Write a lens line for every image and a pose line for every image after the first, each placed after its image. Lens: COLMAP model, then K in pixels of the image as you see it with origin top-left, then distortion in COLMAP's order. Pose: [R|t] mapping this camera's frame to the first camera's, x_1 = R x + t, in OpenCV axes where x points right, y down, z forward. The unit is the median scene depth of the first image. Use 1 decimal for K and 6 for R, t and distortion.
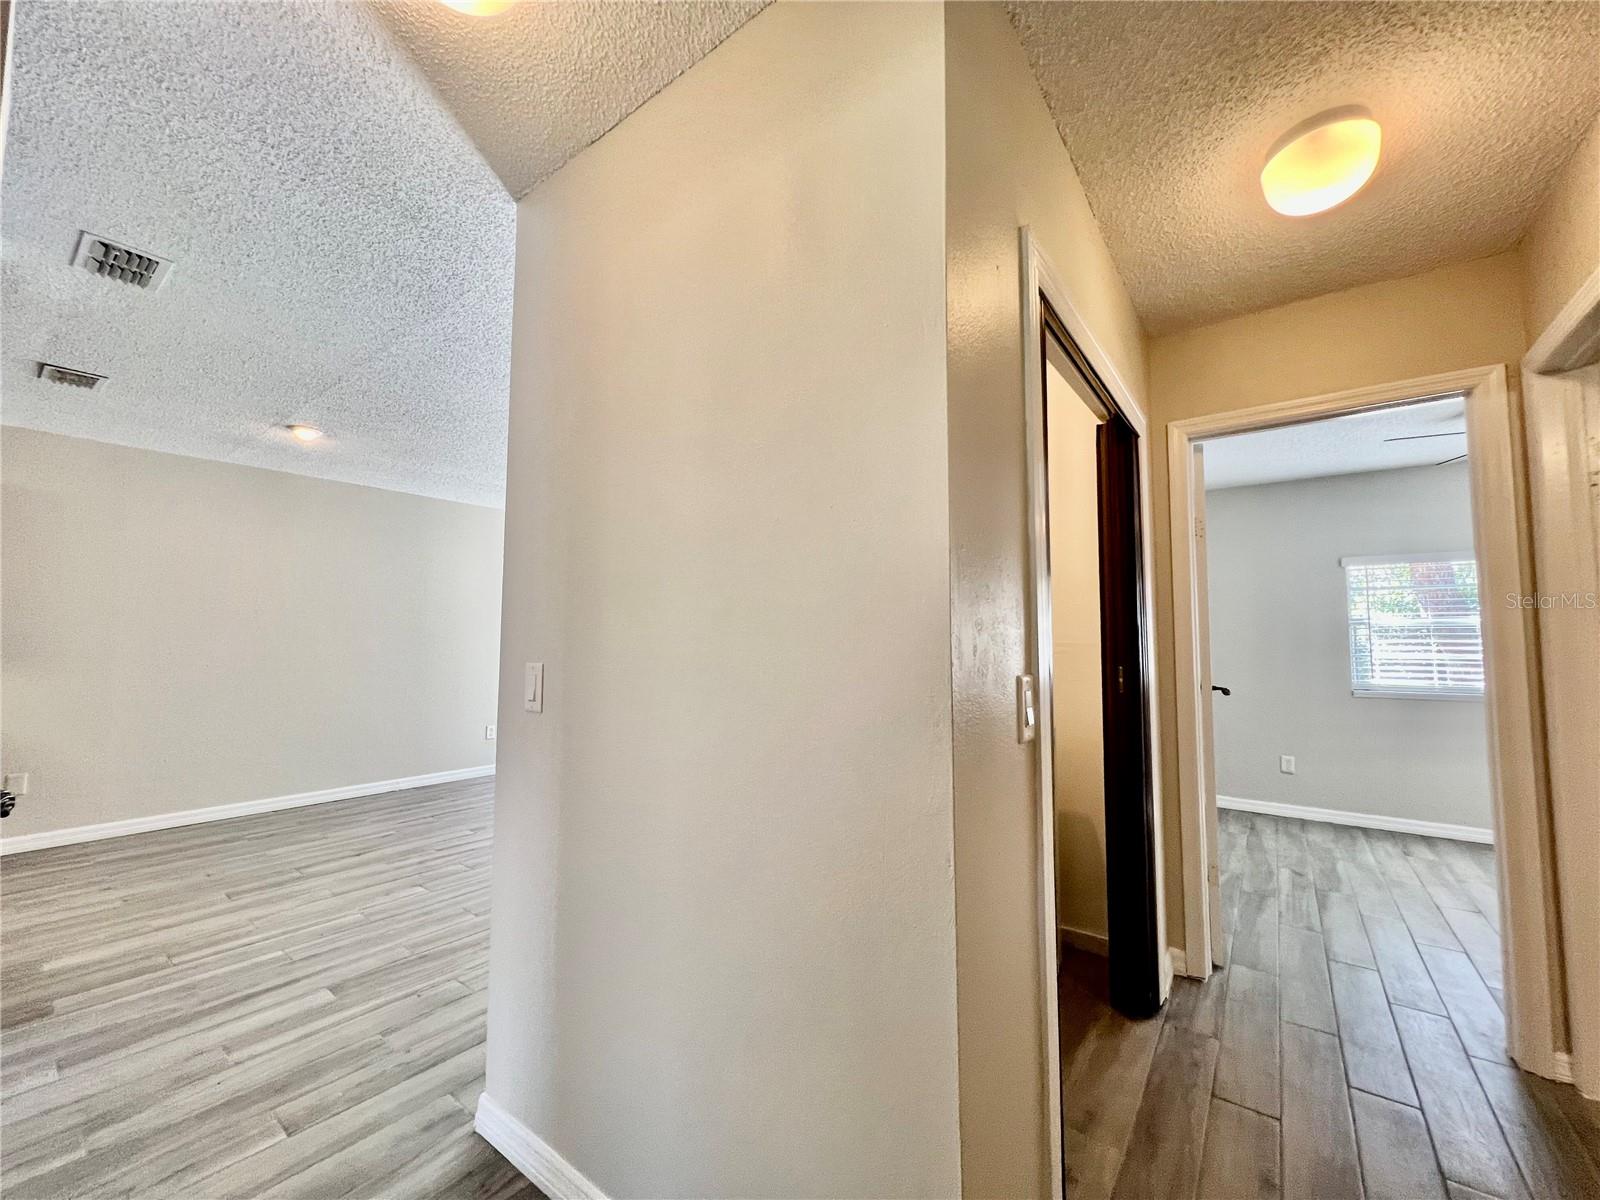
lens RADIAL K [[642.9, 0, 788.3], [0, 642.9, 598.6], [0, 0, 1]] dist [0.001997, -0.000626]
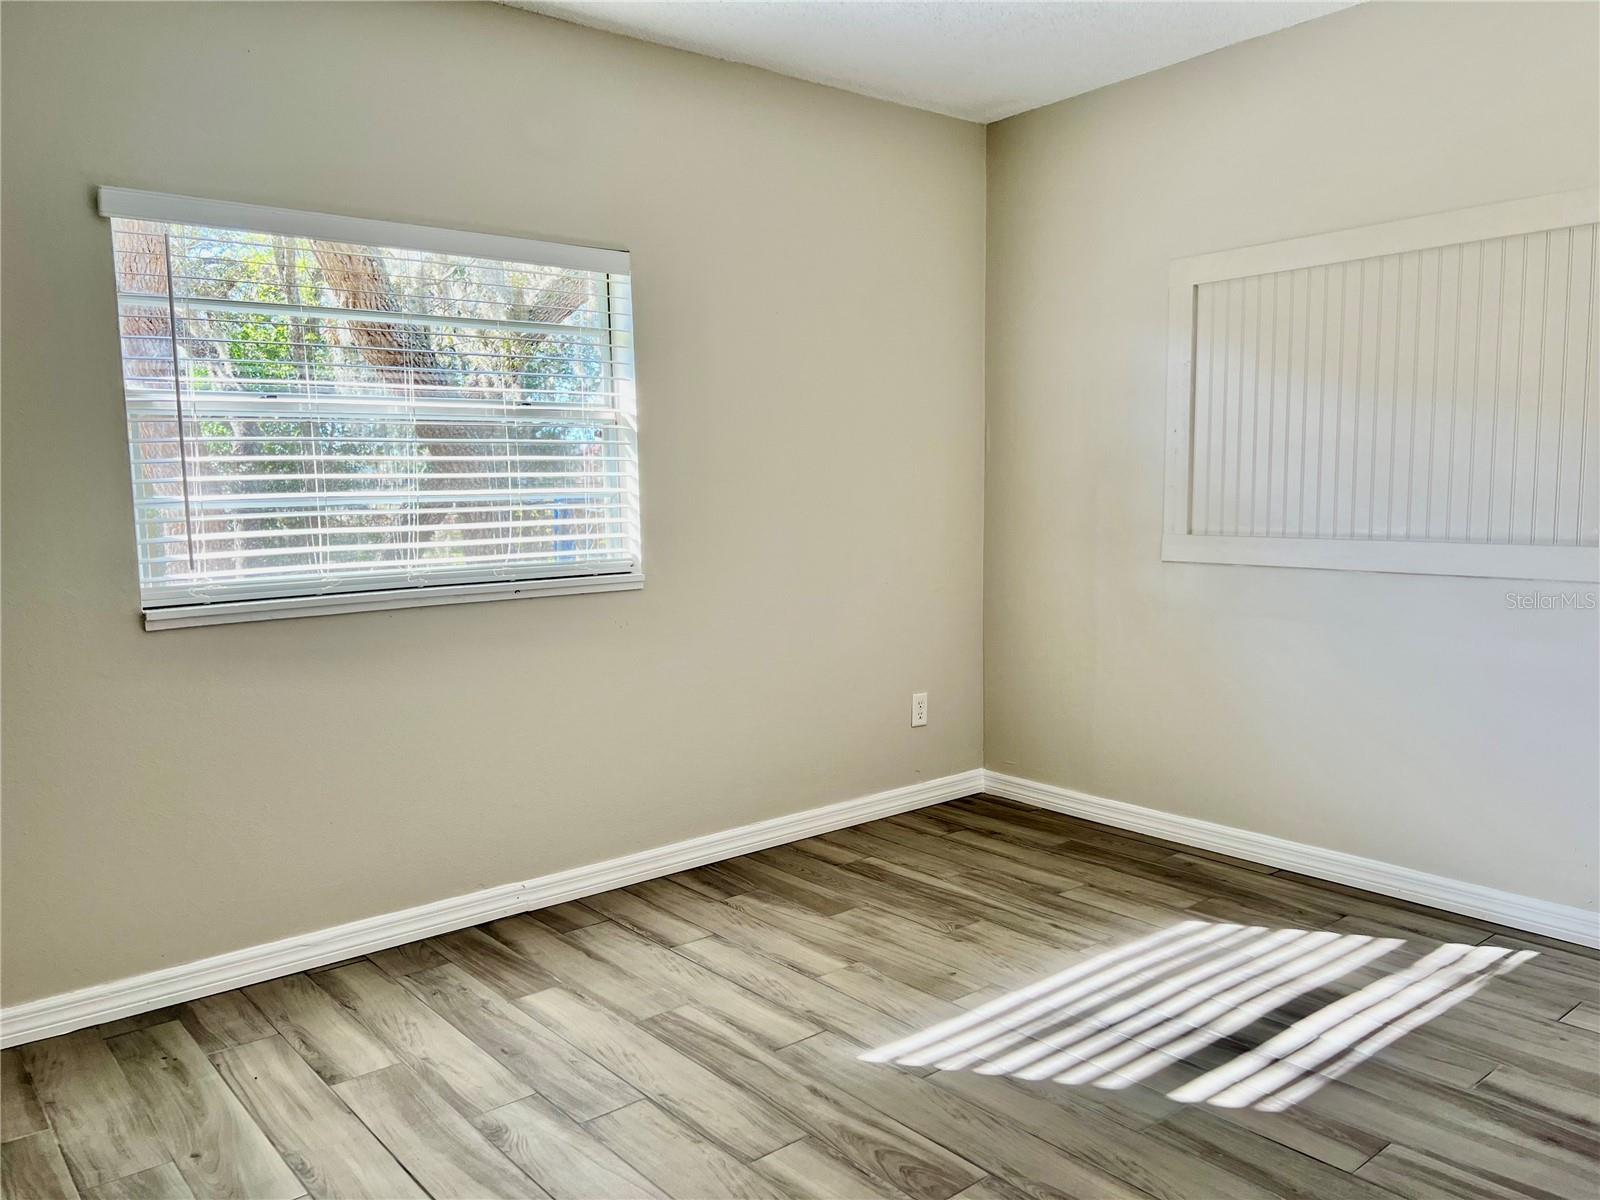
lens RADIAL K [[1198.9, 0, 805.9], [0, 1198.9, 606.3], [0, 0, 1]] dist [0.026287, -0.036597]
pose [[0.226697, -0.106756, 0.968097, 0.693995], [-0.047195, 0.991603, 0.120400, 0.098294], [-0.972821, -0.072984, 0.219755, 1.029063]]
